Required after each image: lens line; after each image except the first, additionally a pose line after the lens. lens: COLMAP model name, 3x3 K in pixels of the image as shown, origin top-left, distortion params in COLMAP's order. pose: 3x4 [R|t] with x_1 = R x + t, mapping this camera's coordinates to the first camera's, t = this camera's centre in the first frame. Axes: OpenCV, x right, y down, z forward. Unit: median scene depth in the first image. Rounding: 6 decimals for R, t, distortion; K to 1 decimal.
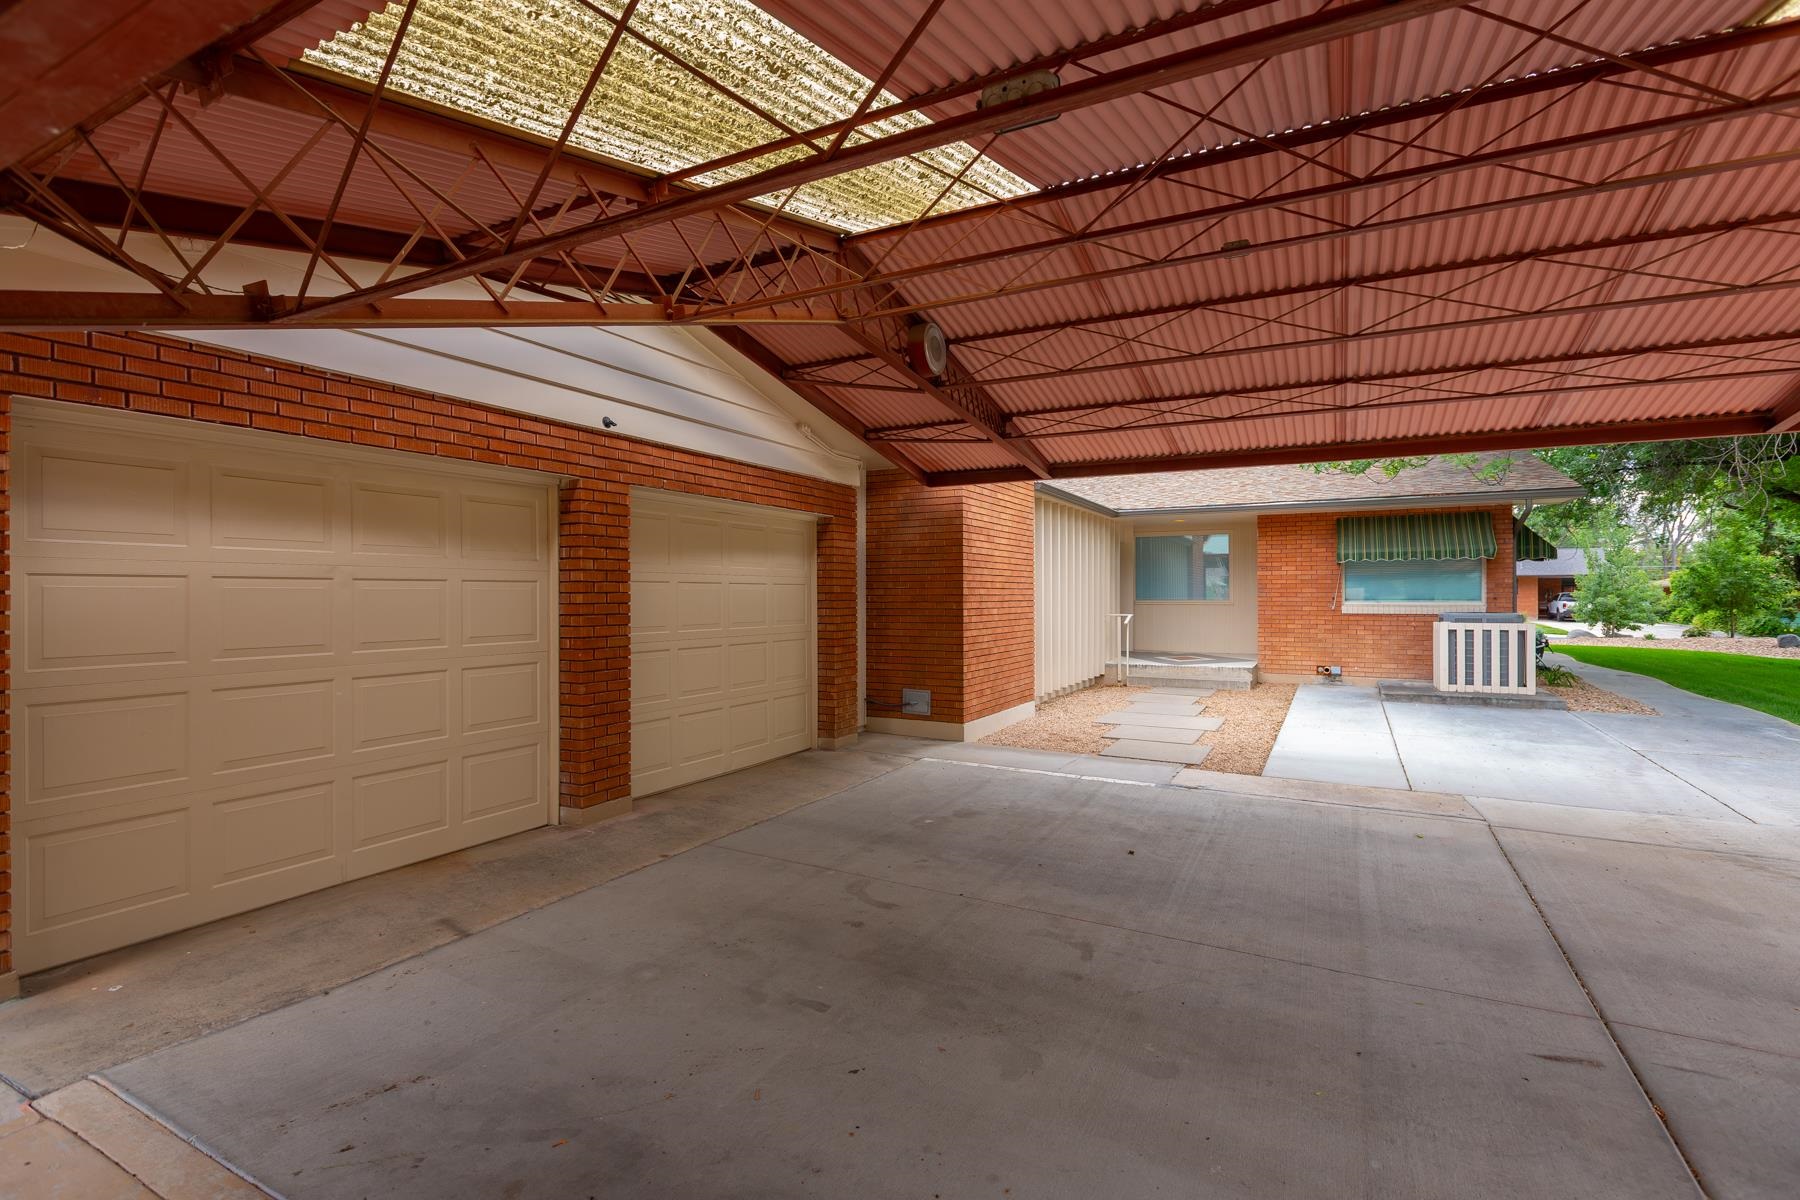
lens RADIAL K [[845.0, 0, 906.4], [0, 845.0, 598.7], [0, 0, 1]] dist [0.003506, 0.000274]
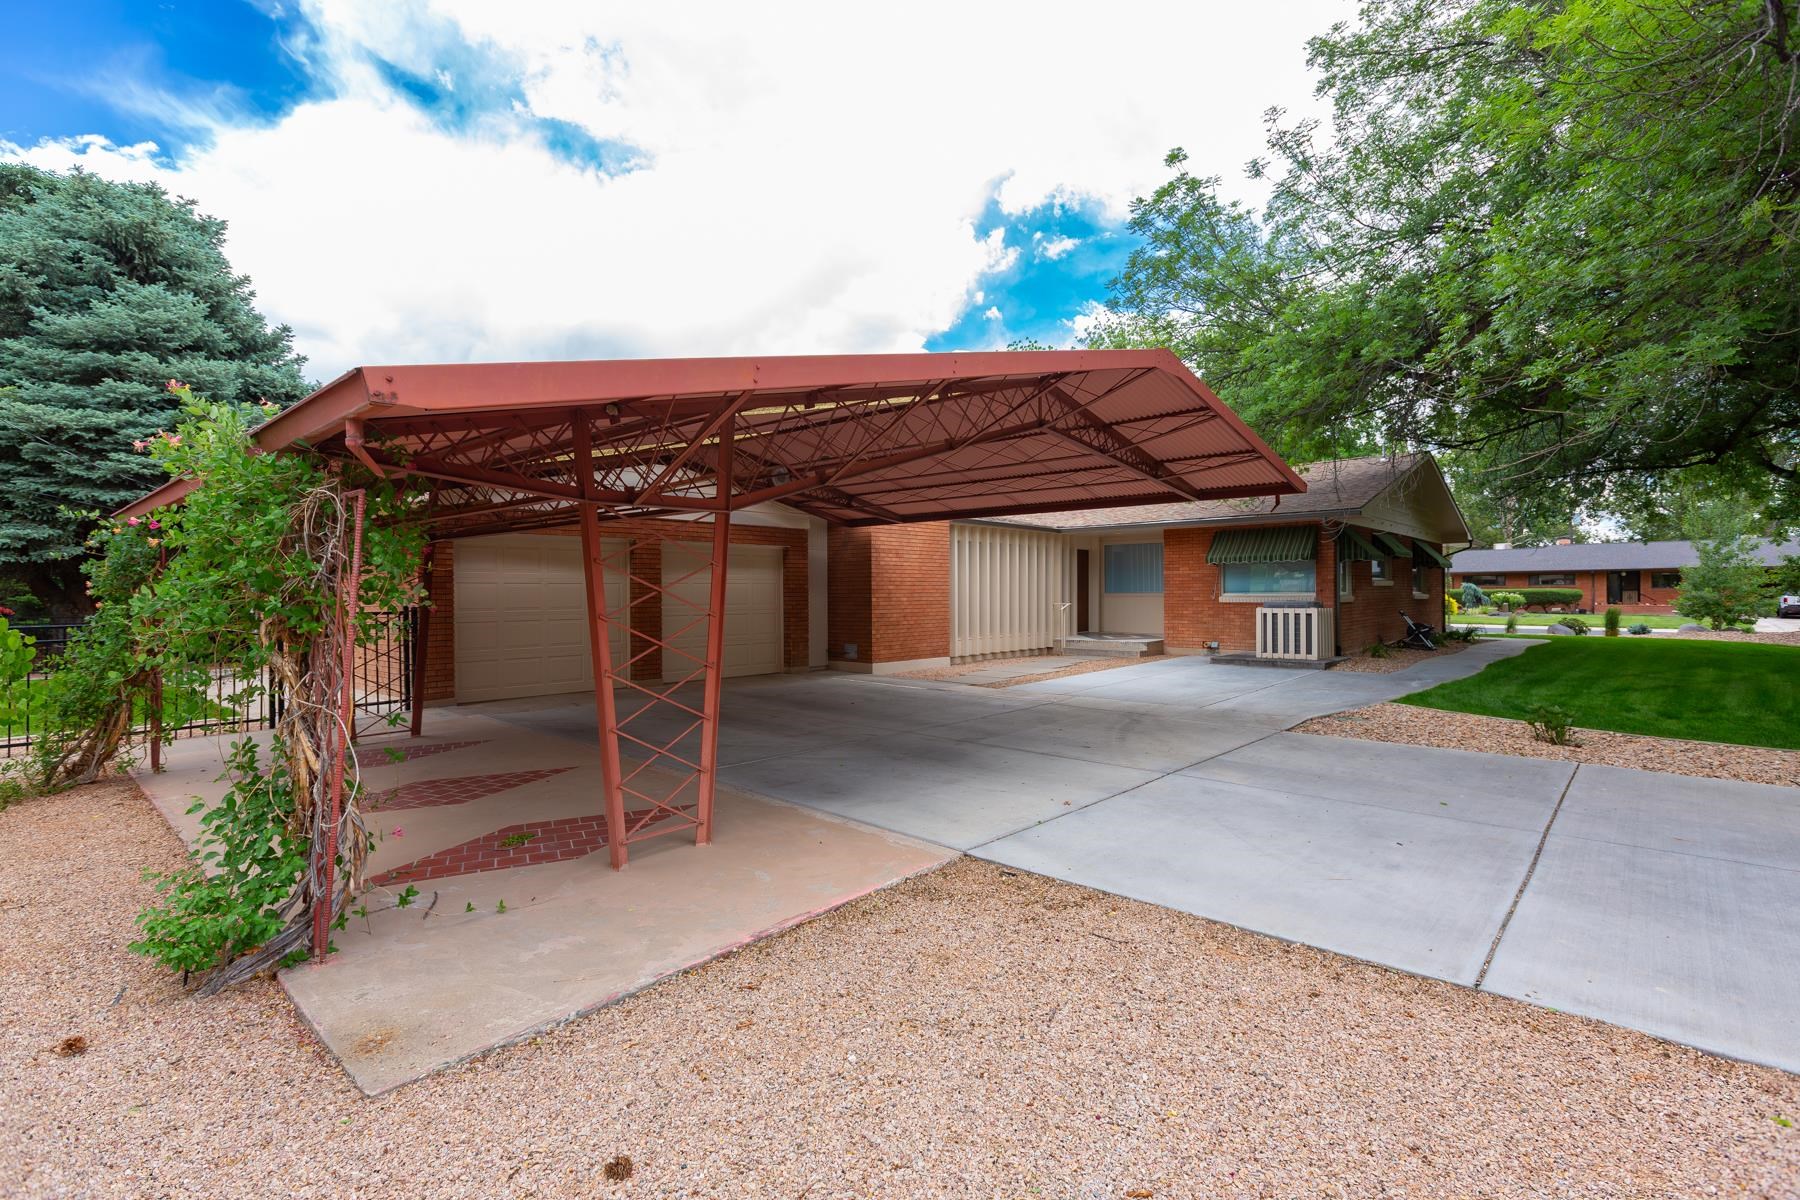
lens RADIAL K [[845.0, 0, 899.6], [0, 845.0, 595.4], [0, 0, 1]] dist [0.003506, 0.000274]
pose [[0.965864, -0.002845, -0.259035, 0.435355], [0.002511, 0.999996, -0.001620, 0.008287], [0.259038, 0.000915, 0.965867, -0.501303]]
